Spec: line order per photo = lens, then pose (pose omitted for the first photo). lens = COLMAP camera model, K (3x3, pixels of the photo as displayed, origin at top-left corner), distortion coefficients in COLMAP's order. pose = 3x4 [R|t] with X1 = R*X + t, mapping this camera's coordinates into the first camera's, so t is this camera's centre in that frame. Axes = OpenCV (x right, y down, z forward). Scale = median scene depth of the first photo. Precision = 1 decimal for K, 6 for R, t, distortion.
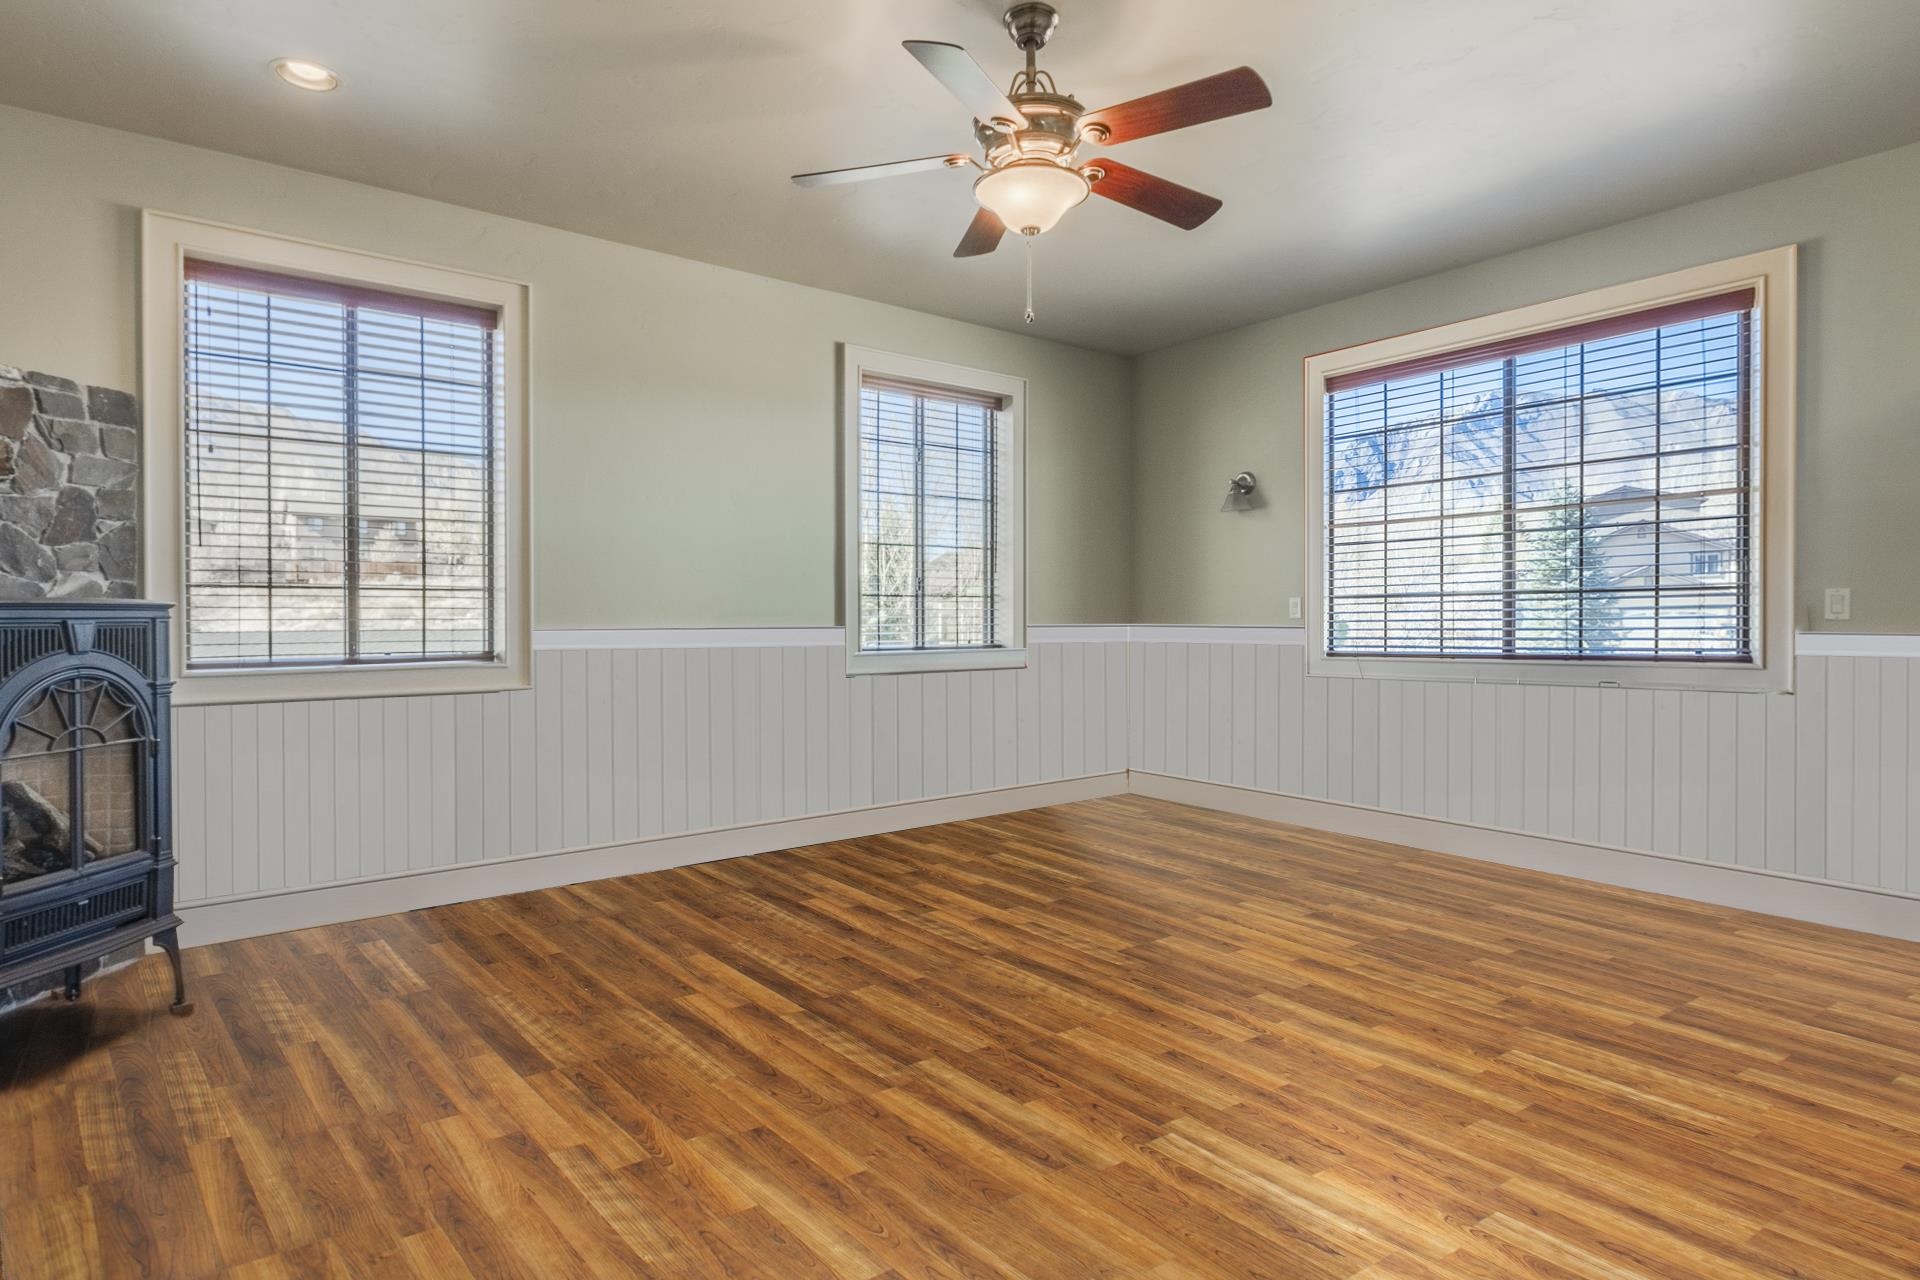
lens RADIAL K [[1006.9, 0, 960.0], [0, 1006.9, 640.0], [0, 0, 1]] dist [-0.007236, -0.000340]
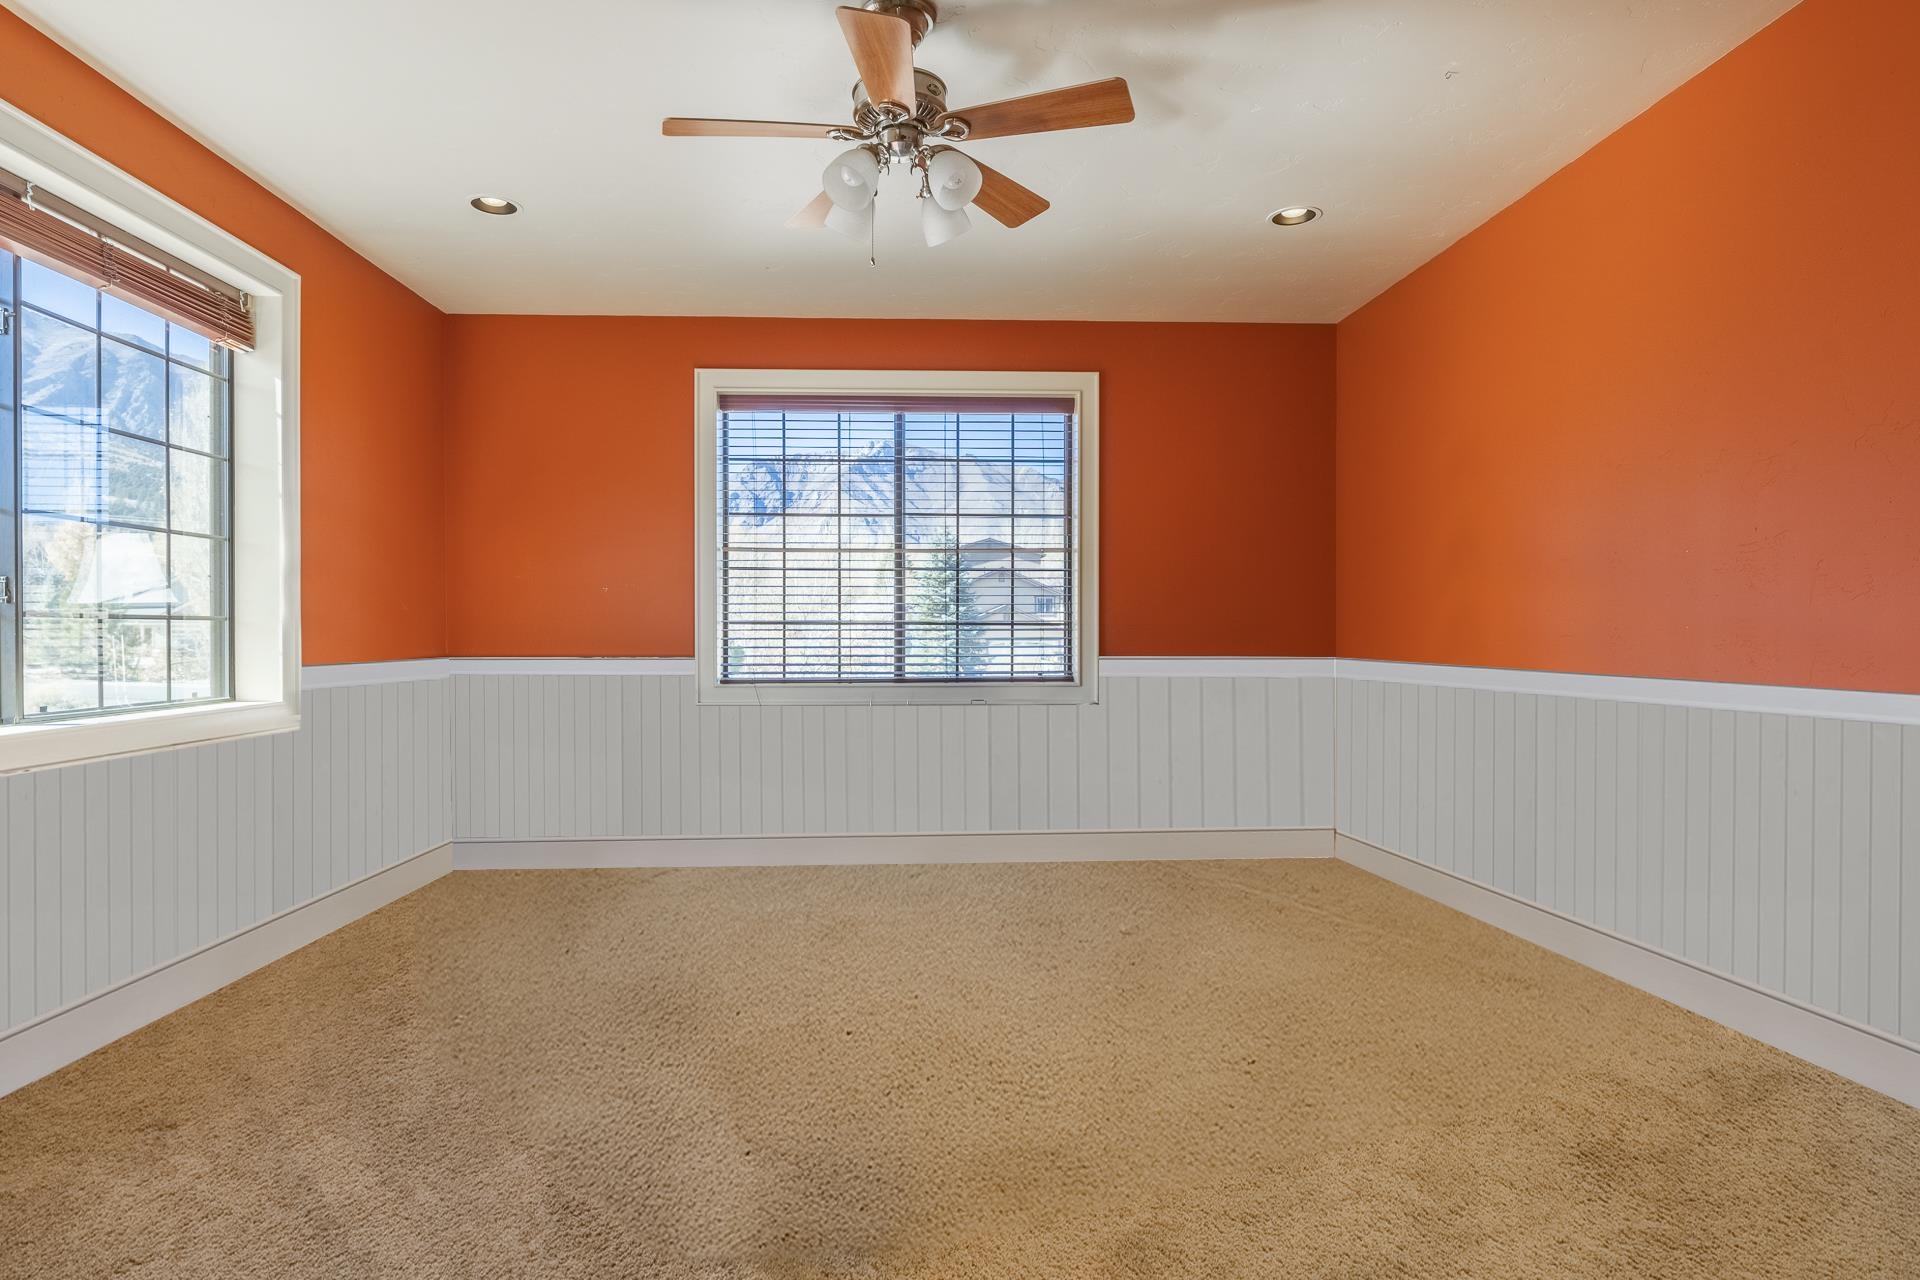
lens RADIAL K [[1006.9, 0, 960.0], [0, 1006.9, 640.0], [0, 0, 1]] dist [-0.007236, -0.000340]
pose [[0.597448, -0.000777, 0.801907, -0.305482], [0.005509, 0.999980, -0.003136, -0.024141], [-0.801889, 0.006291, 0.597440, 0.273915]]
